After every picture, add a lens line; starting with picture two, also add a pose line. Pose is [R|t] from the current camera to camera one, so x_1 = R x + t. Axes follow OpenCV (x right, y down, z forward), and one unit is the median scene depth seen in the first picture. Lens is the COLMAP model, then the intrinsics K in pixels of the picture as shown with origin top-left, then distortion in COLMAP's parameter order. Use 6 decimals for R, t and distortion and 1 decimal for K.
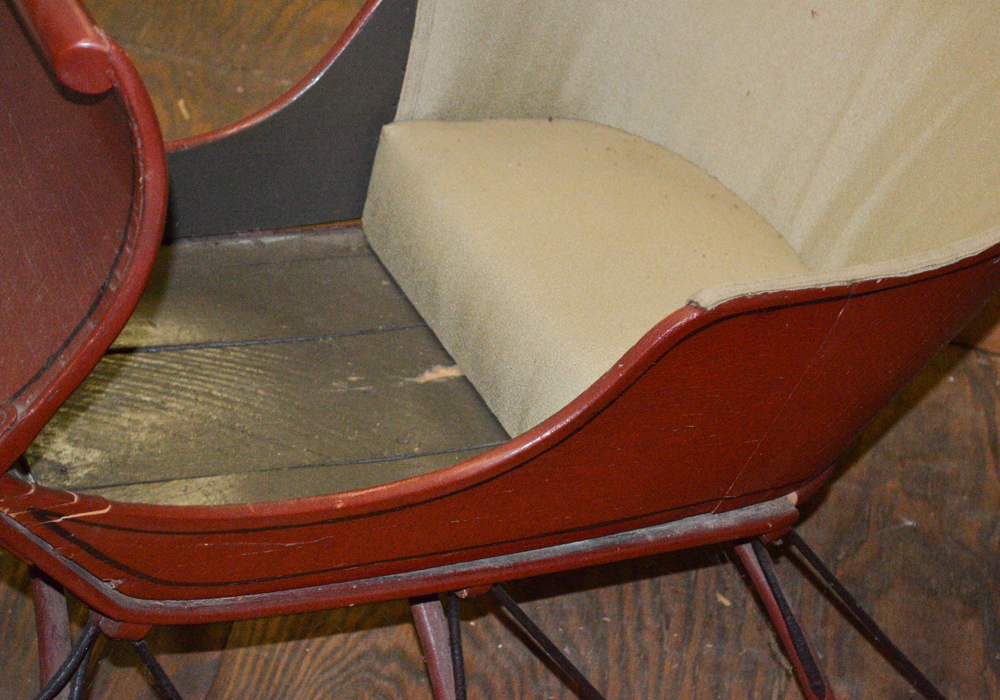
lens RADIAL K [[2456.8, 0, 539.1], [0, 2456.8, 378.6], [0, 0, 1]] dist [0.058415, 0.000000]
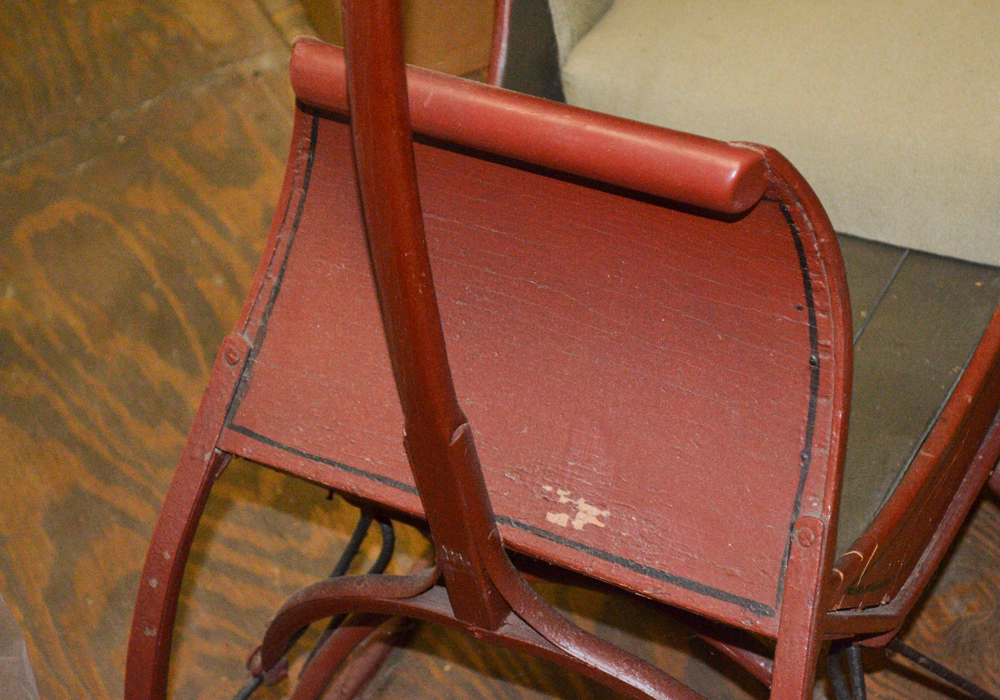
lens RADIAL K [[2456.8, 0, 499.0], [0, 2456.8, 355.3], [0, 0, 1]] dist [0.058415, 0.000000]
pose [[0.768761, -0.606813, 0.201950, -0.370839], [0.570614, 0.793415, 0.211880, -0.250059], [-0.288801, -0.047650, 0.956203, 0.096448]]
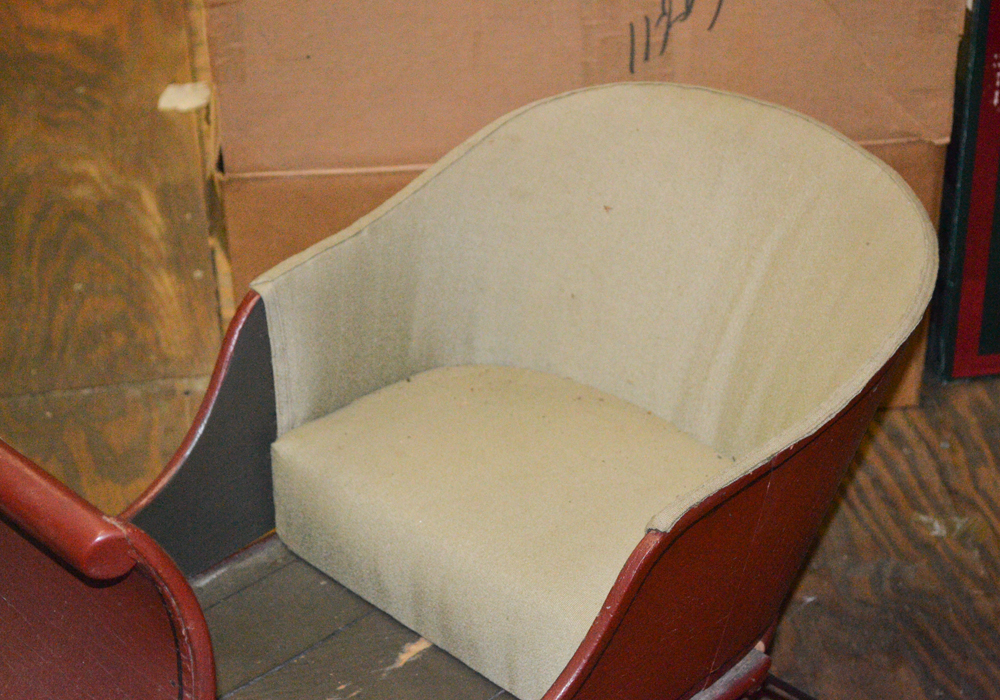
lens RADIAL K [[2344.7, 0, 522.6], [0, 2344.7, 379.8], [0, 0, 1]] dist [0.015574, 0.000000]
pose [[0.931075, -0.337077, 0.139567, -0.101954], [0.338338, 0.940900, 0.015316, -0.116654], [-0.136481, 0.032960, 0.990094, -0.015659]]
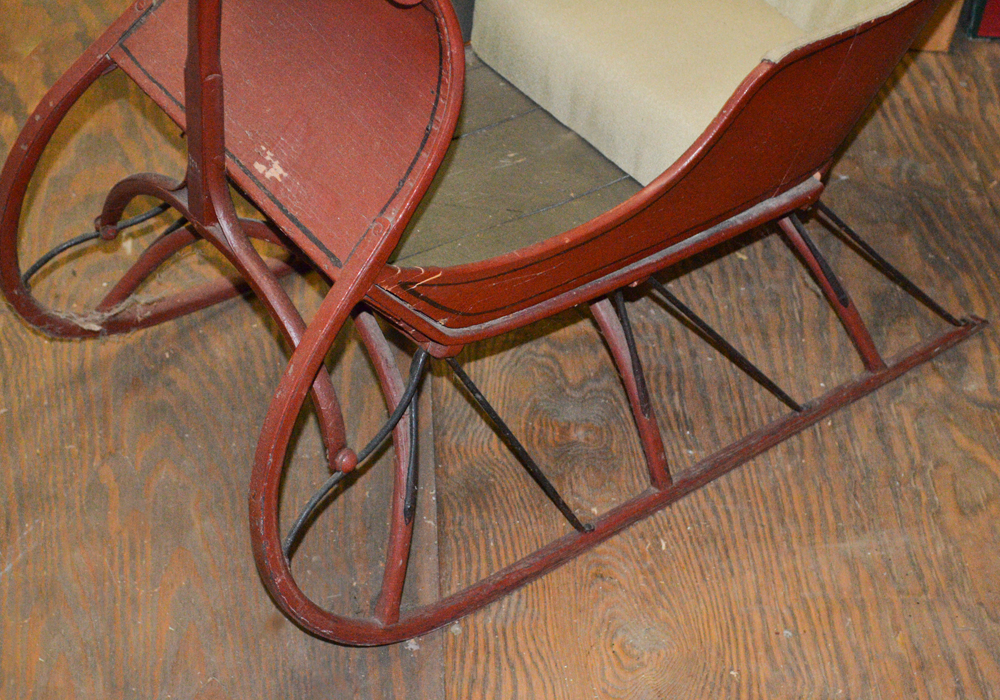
lens RADIAL K [[2076.3, 0, 523.7], [0, 2076.3, 365.4], [0, 0, 1]] dist [0.028371, 0.000000]
pose [[0.972863, -0.207055, 0.103272, -0.225373], [0.191848, 0.971355, 0.140227, -0.050893], [-0.129348, -0.116609, 0.984719, -0.220575]]
